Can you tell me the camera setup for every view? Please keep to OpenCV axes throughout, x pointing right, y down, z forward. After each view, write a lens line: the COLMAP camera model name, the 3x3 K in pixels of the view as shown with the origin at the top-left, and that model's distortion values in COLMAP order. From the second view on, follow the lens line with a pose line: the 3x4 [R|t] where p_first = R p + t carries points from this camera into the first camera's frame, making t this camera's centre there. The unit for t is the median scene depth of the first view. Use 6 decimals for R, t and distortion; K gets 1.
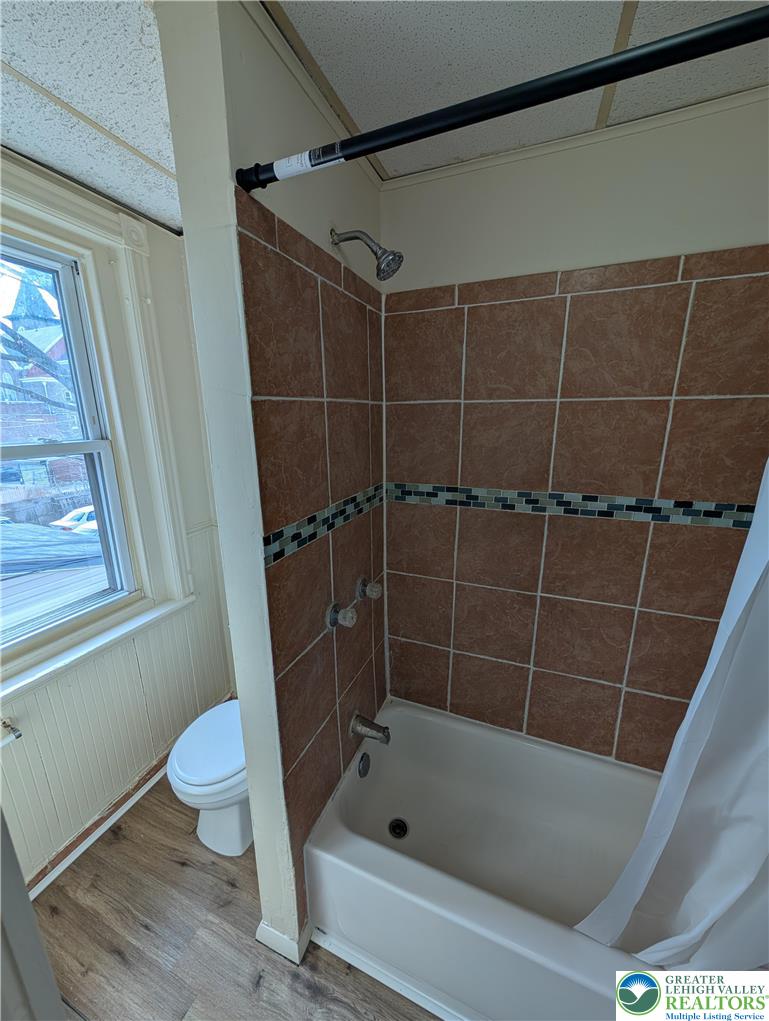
lens RADIAL K [[363.6, 0, 392.1], [0, 363.6, 511.6], [0, 0, 1]] dist [-0.000455, -0.000031]
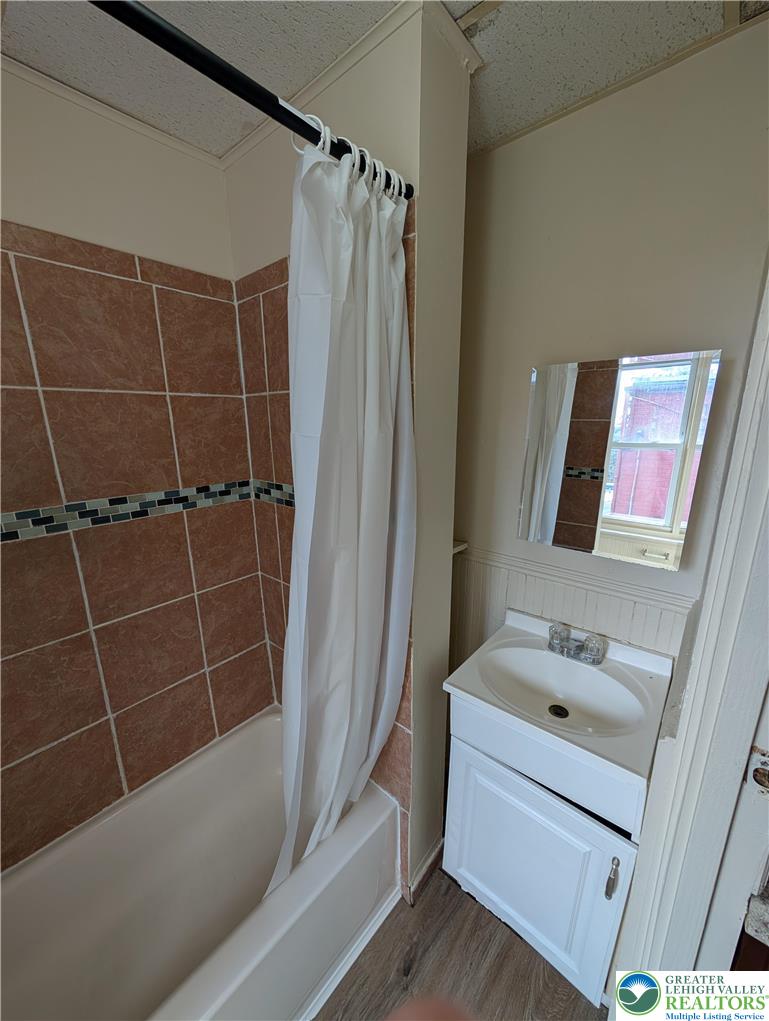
lens RADIAL K [[384.2, 0, 387.1], [0, 384.2, 508.5], [0, 0, 1]] dist [0.000906, 0.000178]
pose [[0.344992, -0.219586, 0.912558, -0.097040], [0.225177, 0.963218, 0.146649, -0.008623], [-0.911195, 0.154894, 0.381749, 0.035342]]
